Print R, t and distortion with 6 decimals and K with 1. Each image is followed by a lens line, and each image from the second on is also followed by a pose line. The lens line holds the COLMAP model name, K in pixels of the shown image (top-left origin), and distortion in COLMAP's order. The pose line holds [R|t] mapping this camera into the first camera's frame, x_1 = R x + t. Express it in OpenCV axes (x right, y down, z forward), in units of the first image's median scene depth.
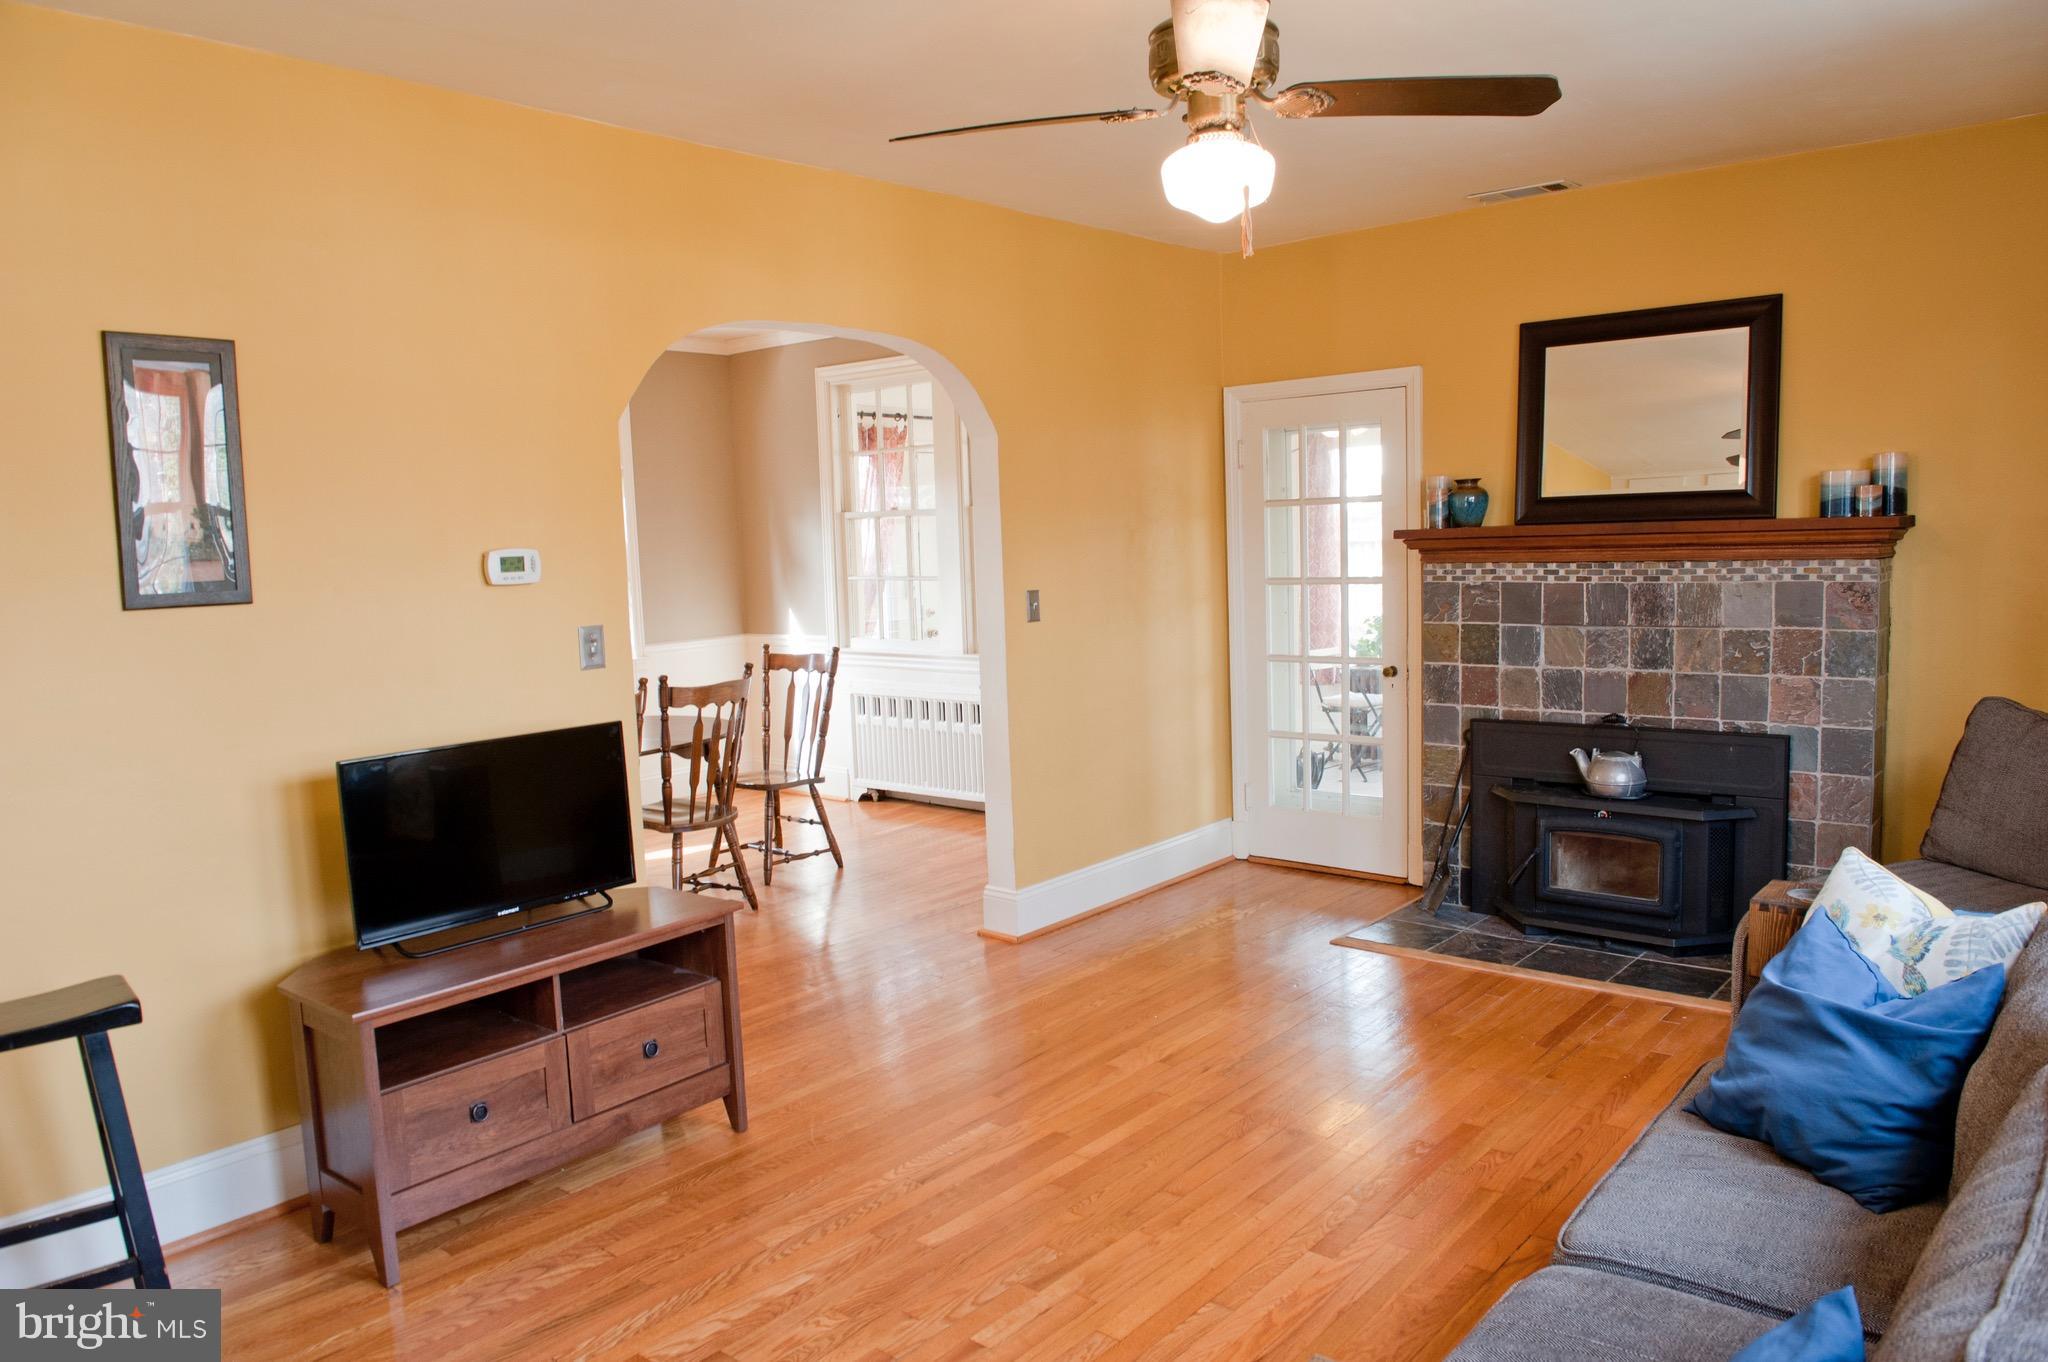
lens RADIAL K [[1408.2, 0, 1033.1], [0, 1408.2, 670.6], [0, 0, 1]] dist [-0.027619, -0.018554]
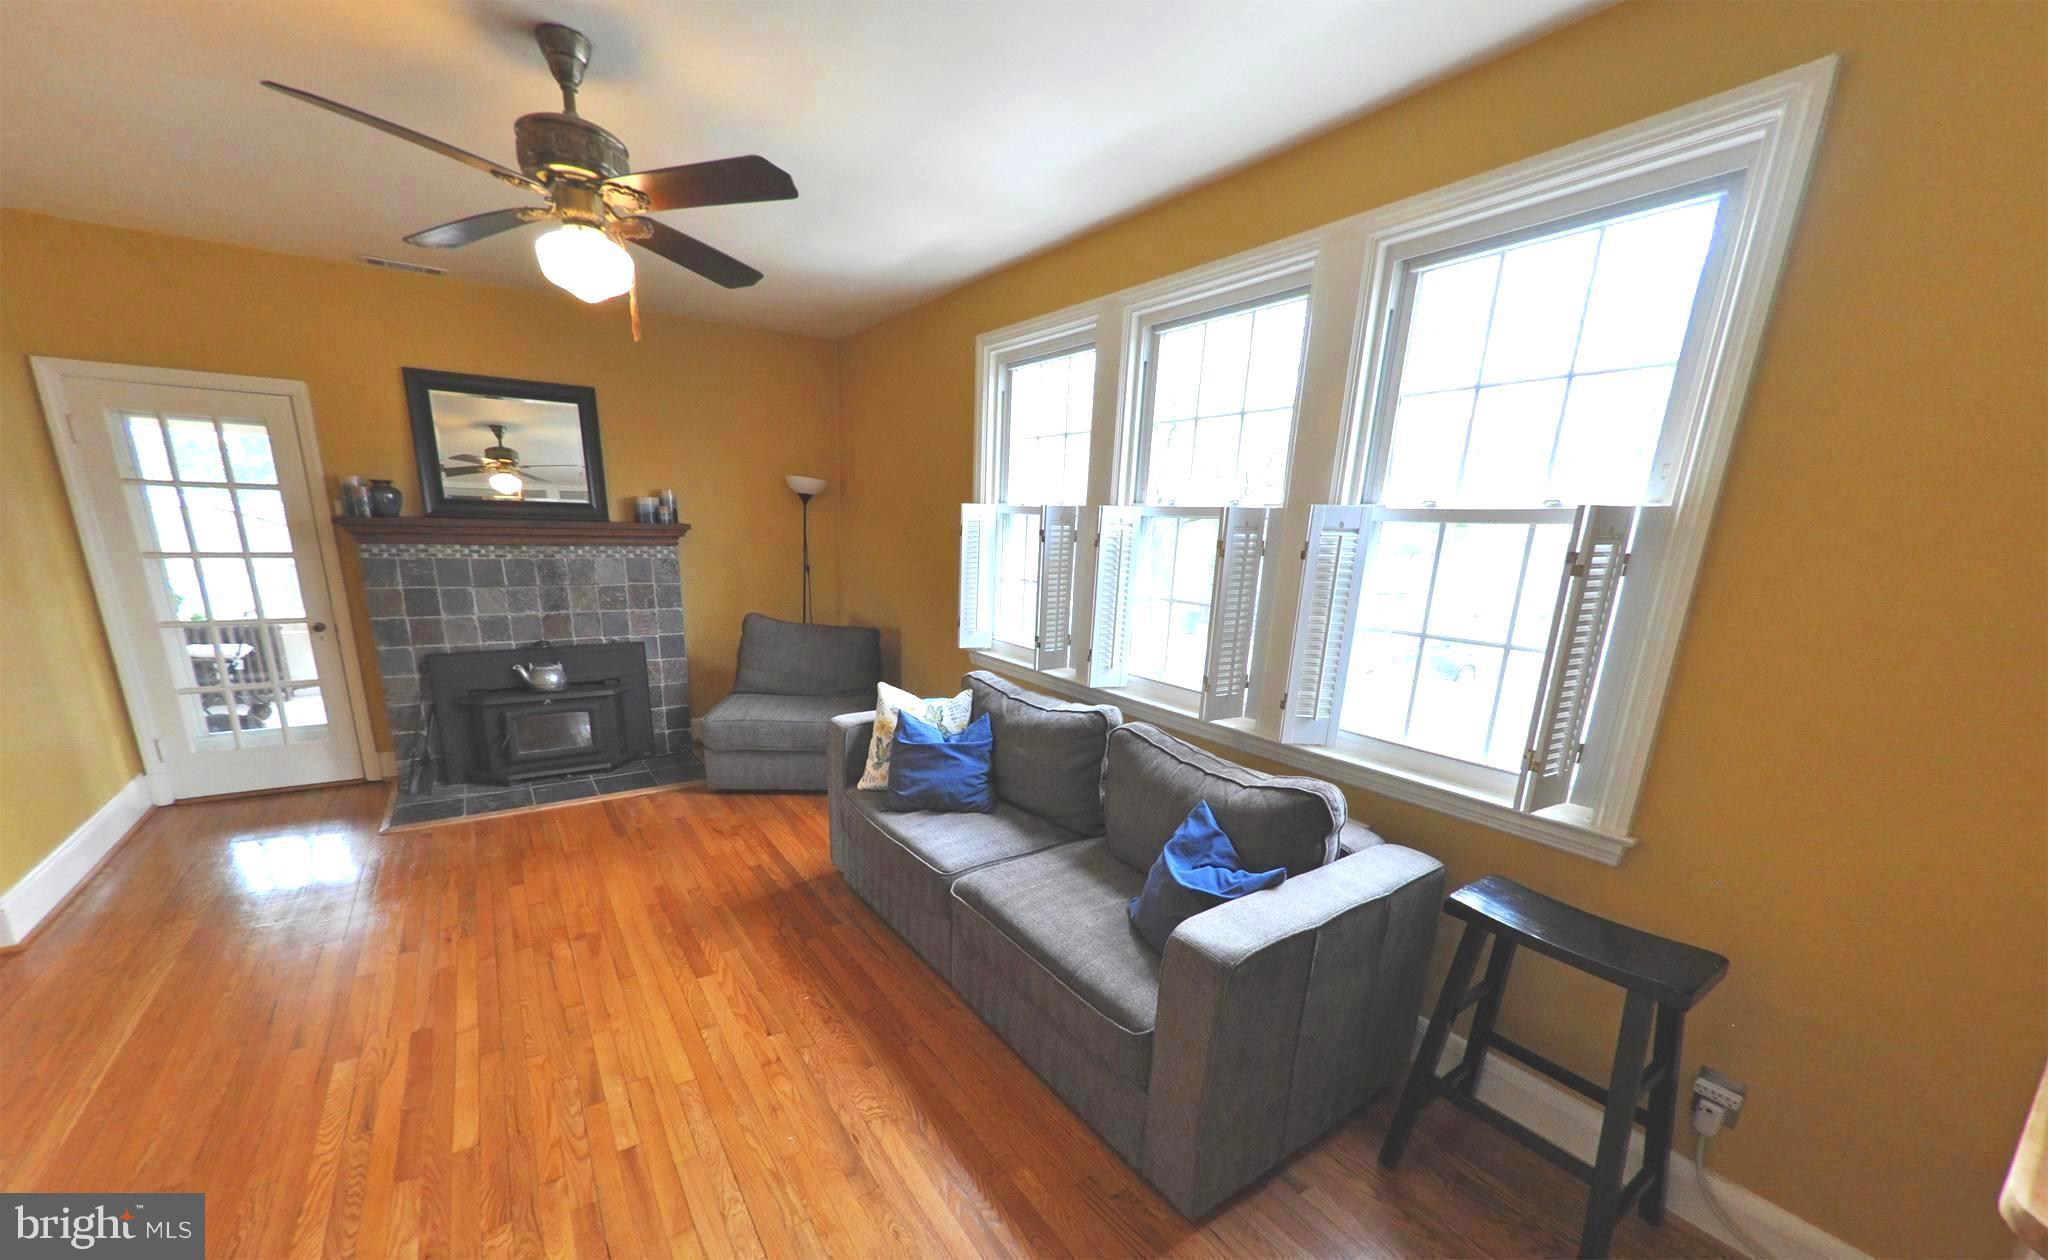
lens RADIAL K [[778.1, 0, 969.0], [0, 778.1, 717.5], [0, 0, 1]] dist [0.003726, 0.000251]
pose [[0.290821, -0.198077, 0.936049, -0.303655], [0.052114, 0.980163, 0.191221, -0.028423], [-0.955357, -0.006830, 0.295374, 0.250738]]
